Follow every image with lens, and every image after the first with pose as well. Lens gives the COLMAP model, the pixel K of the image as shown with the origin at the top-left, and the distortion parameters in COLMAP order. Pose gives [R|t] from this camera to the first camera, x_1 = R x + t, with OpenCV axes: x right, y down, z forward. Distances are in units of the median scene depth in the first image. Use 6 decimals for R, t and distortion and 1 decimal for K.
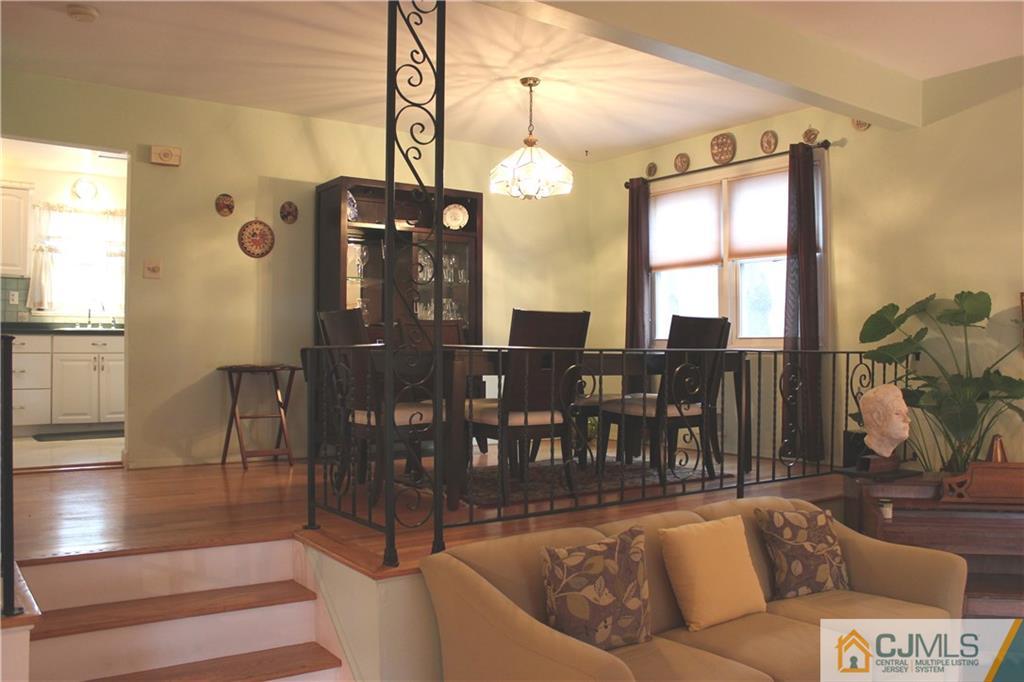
lens RADIAL K [[852.2, 0, 516.4], [0, 852.2, 338.4], [0, 0, 1]] dist [-0.166783, 0.147974]
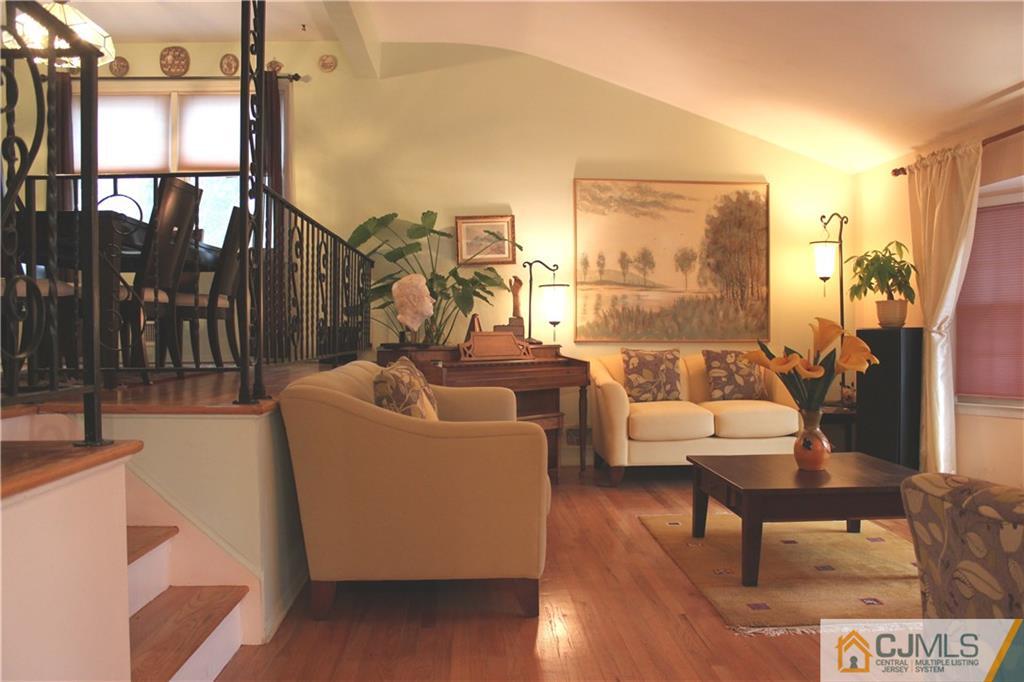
lens RADIAL K [[852.2, 0, 515.7], [0, 852.2, 339.8], [0, 0, 1]] dist [-0.166783, 0.147974]
pose [[0.544990, -0.019591, 0.838214, -0.388533], [-0.008834, 0.999537, 0.029106, 0.081406], [-0.838396, -0.023267, 0.544565, 0.114054]]
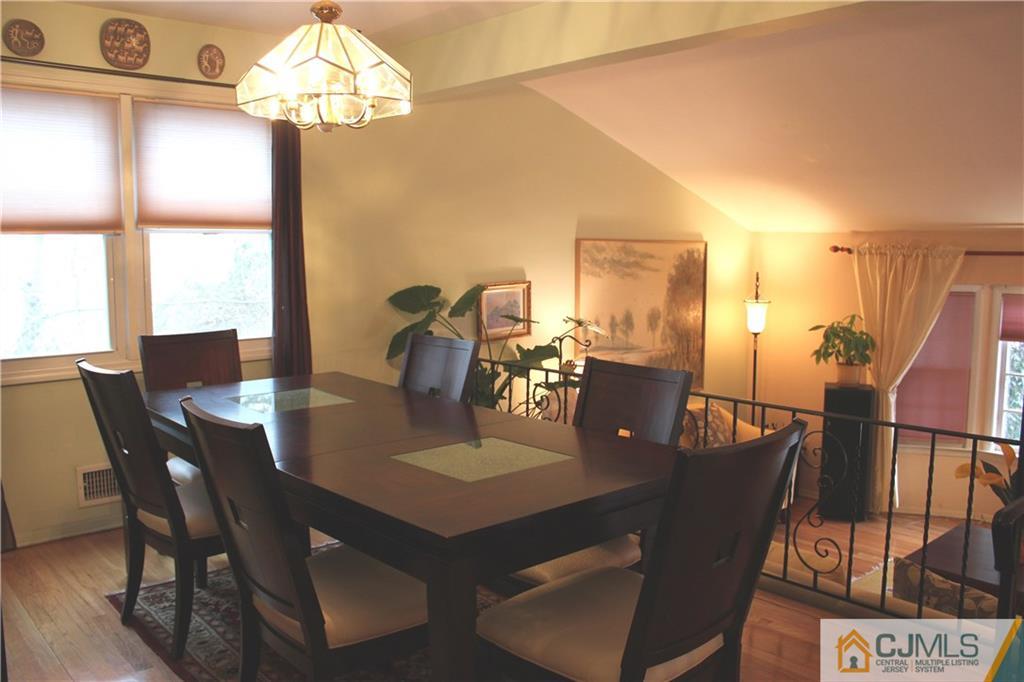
lens RADIAL K [[852.2, 0, 508.9], [0, 852.2, 347.4], [0, 0, 1]] dist [-0.166783, 0.147974]
pose [[-0.098840, -0.128646, 0.986753, -0.427860], [-0.019004, 0.991671, 0.127383, -0.092614], [-0.994922, -0.006162, -0.100462, 0.825549]]
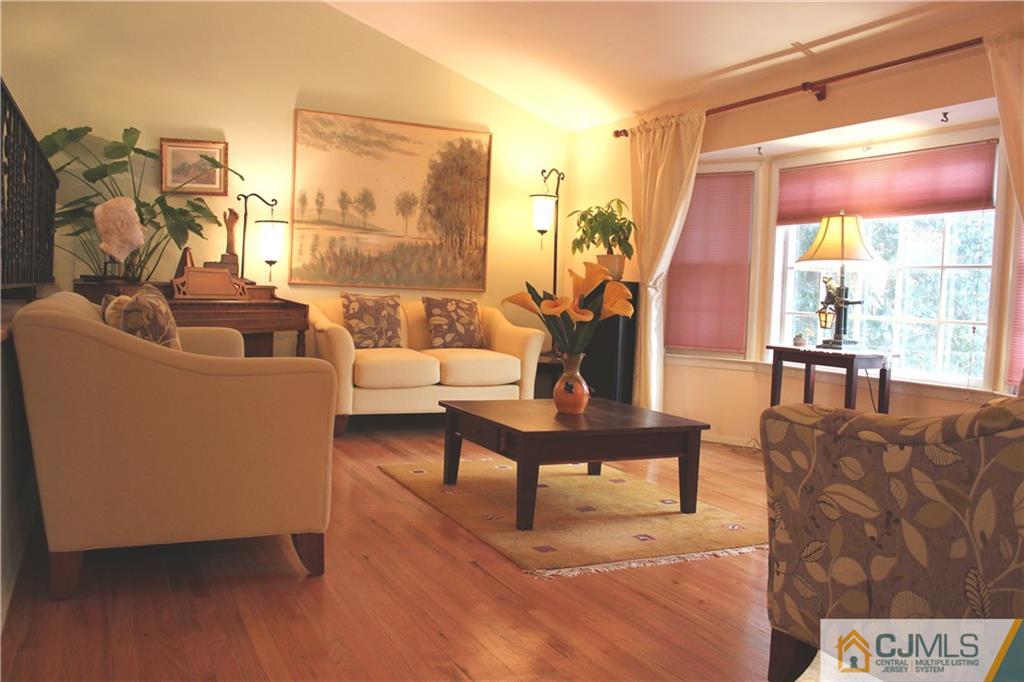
lens RADIAL K [[852.2, 0, 512.2], [0, 852.2, 342.2], [0, 0, 1]] dist [-0.166783, 0.147974]
pose [[0.174464, -0.059196, 0.982883, -0.383443], [-0.056952, 0.995914, 0.070089, 0.098679], [-0.983015, -0.068205, 0.170380, 0.203945]]
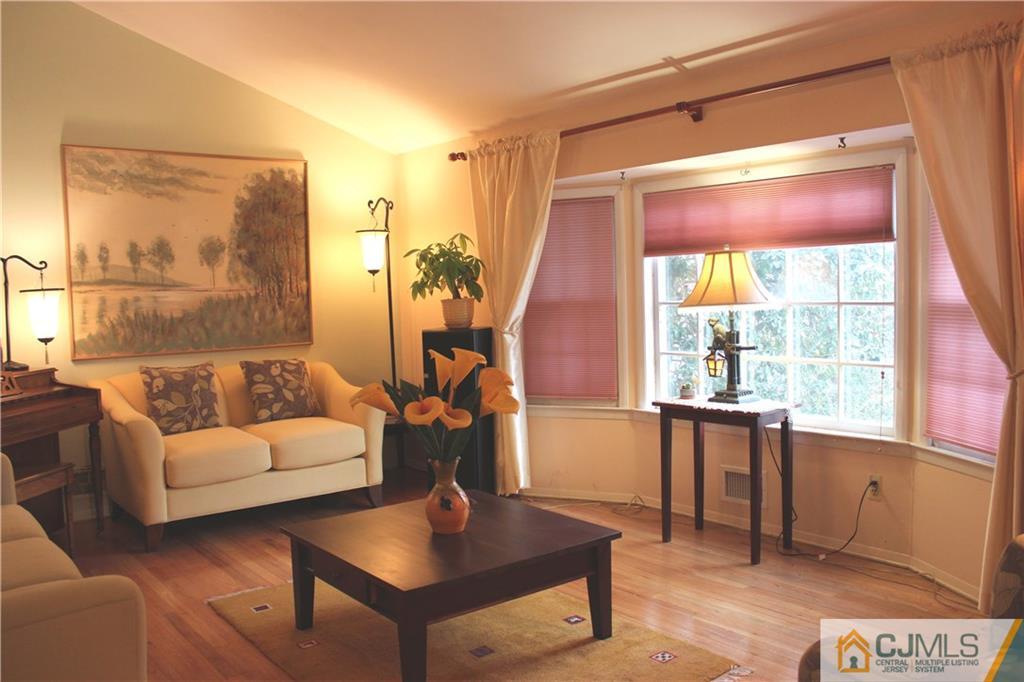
lens RADIAL K [[852.2, 0, 512.7], [0, 852.2, 341.6], [0, 0, 1]] dist [-0.166783, 0.147974]
pose [[-0.045753, -0.073298, 0.996260, -0.253579], [0.007979, 0.997246, 0.073737, 0.040812], [-0.998921, 0.011323, -0.045042, 0.249815]]
